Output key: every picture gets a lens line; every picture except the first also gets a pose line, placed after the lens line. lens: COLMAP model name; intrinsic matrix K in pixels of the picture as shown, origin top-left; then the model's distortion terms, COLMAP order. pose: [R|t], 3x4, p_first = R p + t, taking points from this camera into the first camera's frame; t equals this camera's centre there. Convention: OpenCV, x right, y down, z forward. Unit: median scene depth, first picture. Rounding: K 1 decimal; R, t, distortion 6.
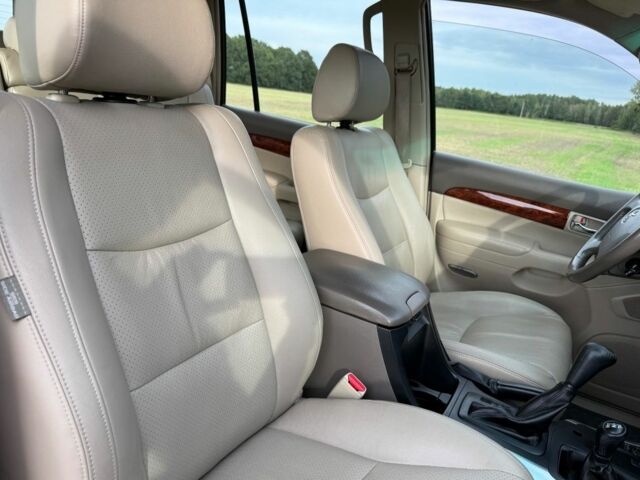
lens RADIAL K [[479.8, 0, 320.0], [0, 479.8, 240.0], [0, 0, 1]] dist [0.071993, -0.113361]
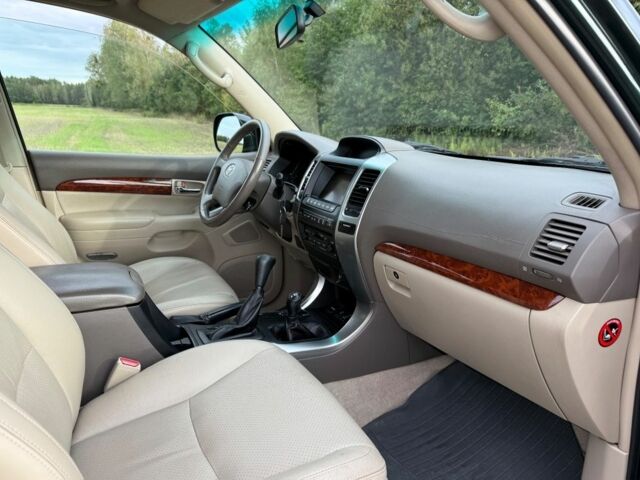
lens RADIAL K [[479.8, 0, 320.0], [0, 479.8, 240.0], [0, 0, 1]] dist [0.071993, -0.113361]
pose [[0.558062, -0.308693, 0.770244, -0.285981], [0.279184, 0.943963, 0.176039, -0.026130], [-0.781424, 0.116800, 0.612972, -0.033734]]
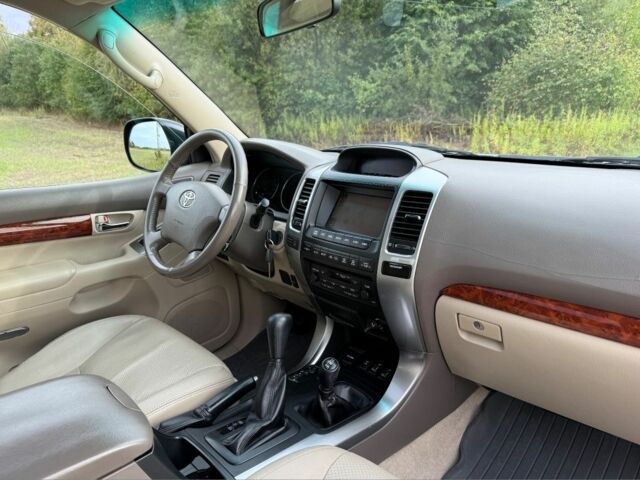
lens RADIAL K [[479.8, 0, 320.0], [0, 479.8, 240.0], [0, 0, 1]] dist [0.071993, -0.113361]
pose [[0.305572, -0.393332, 0.867131, -0.183801], [0.340332, 0.895648, 0.286337, -0.139994], [-0.889269, 0.207616, 0.407549, 0.257854]]
